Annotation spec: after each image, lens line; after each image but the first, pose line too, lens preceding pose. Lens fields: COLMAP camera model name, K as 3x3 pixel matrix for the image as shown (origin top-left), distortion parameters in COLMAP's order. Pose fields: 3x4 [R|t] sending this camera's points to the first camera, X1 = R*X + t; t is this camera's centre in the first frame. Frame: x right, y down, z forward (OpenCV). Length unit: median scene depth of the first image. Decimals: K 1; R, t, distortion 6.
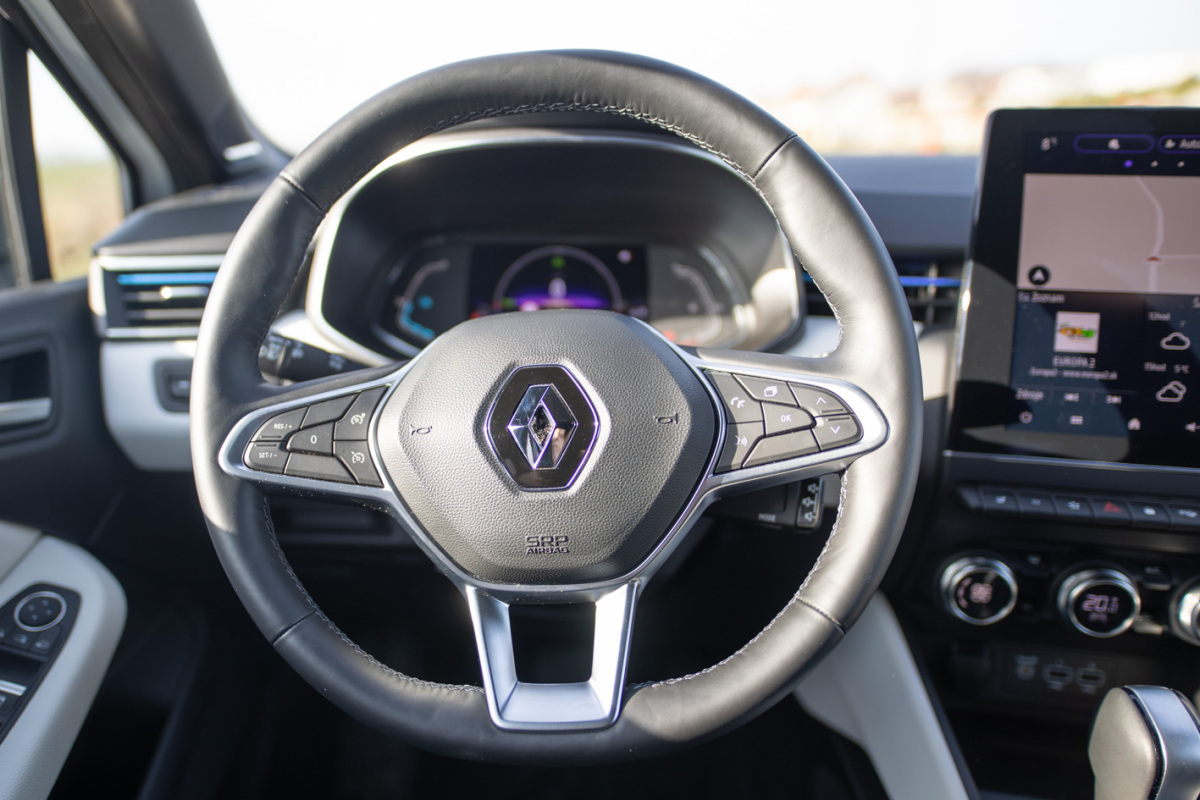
lens RADIAL K [[872.7, 0, 497.3], [0, 872.7, 441.0], [0, 0, 1]] dist [-0.023396, -0.001211]
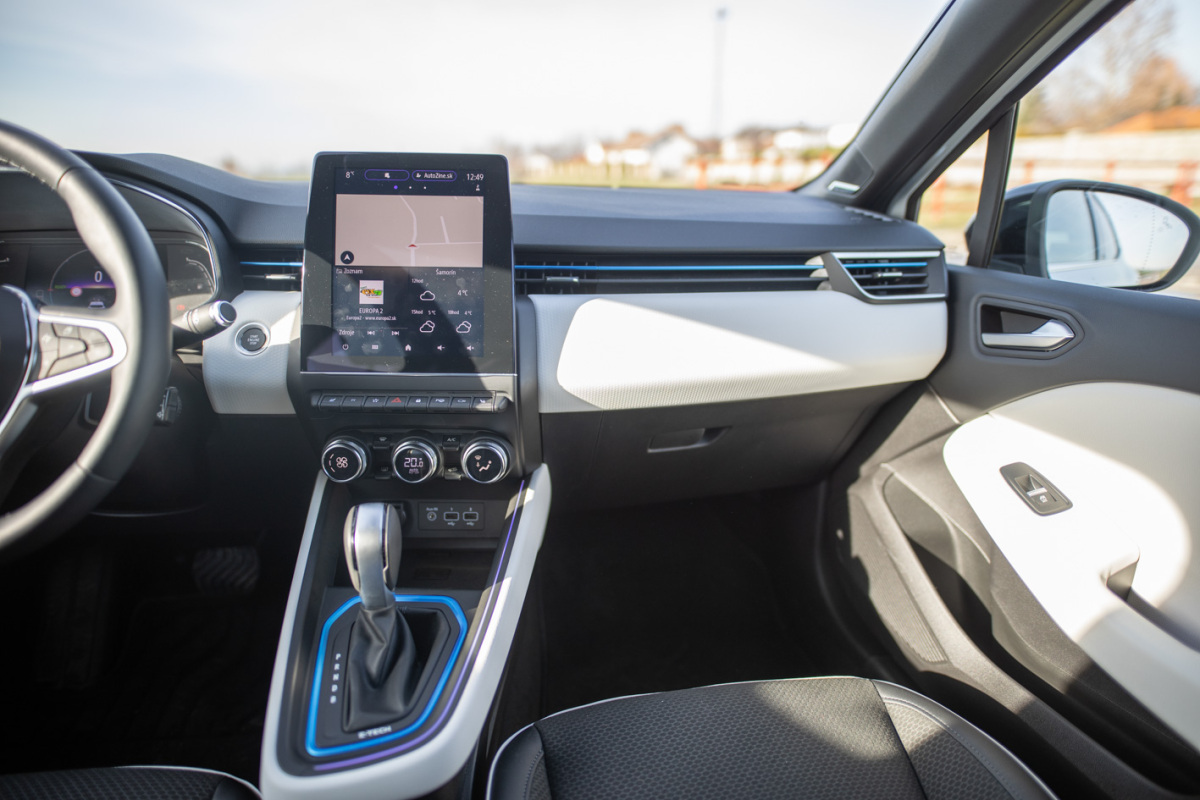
lens RADIAL K [[700.5, 0, 606.2], [0, 700.5, 399.6], [0, 0, 1]] dist [-0.032090, -0.000356]
pose [[0.963075, -0.056967, 0.263138, 0.737174], [0.062002, 0.998017, -0.010864, 0.113021], [-0.261997, 0.026778, 0.964697, -0.353030]]
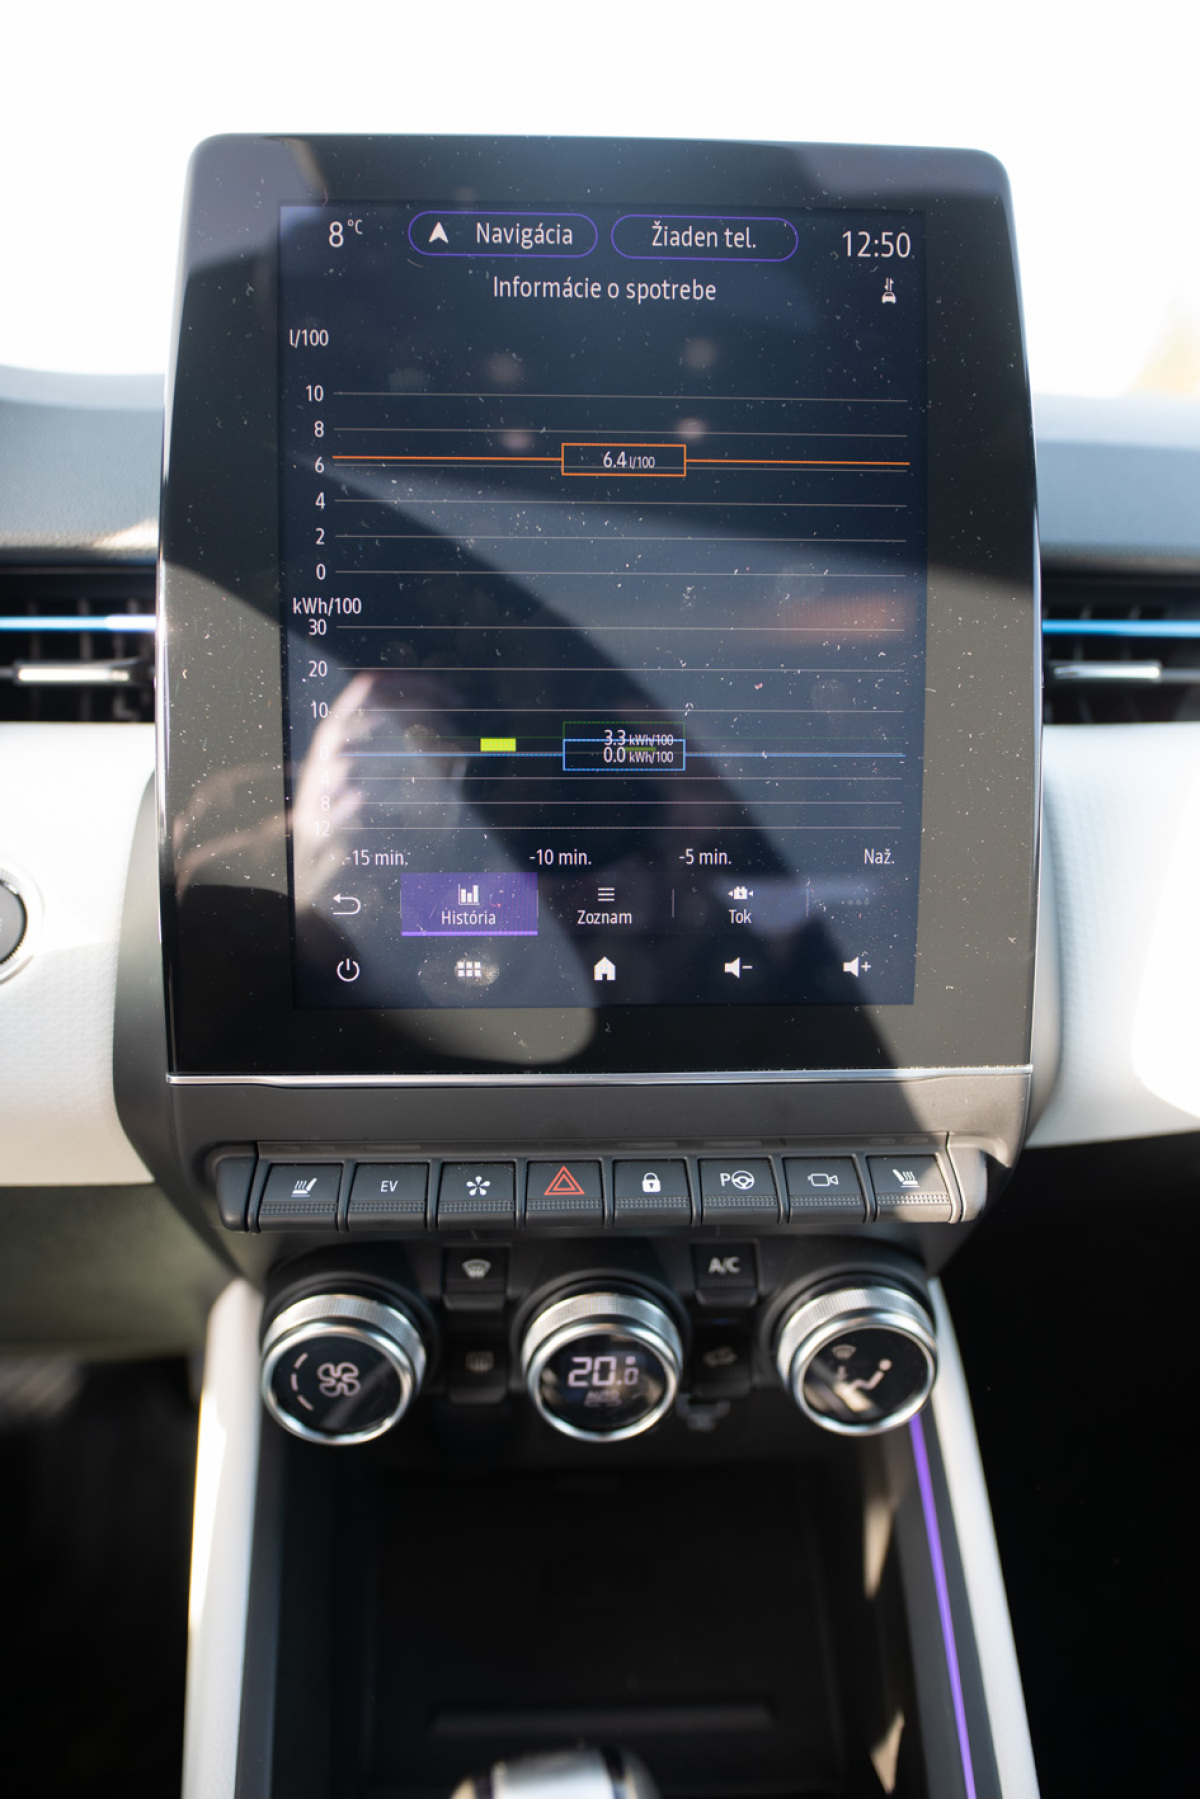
lens RADIAL K [[1050.2, 0, 600.0], [0, 1050.2, 899.5], [0, 0, 1]] dist [-0.032090, -0.000356]
pose [[0.963876, -0.087739, 0.251484, 0.611183], [0.072272, 0.994918, 0.070112, -0.084148], [-0.256358, -0.049404, 0.965319, 0.530080]]
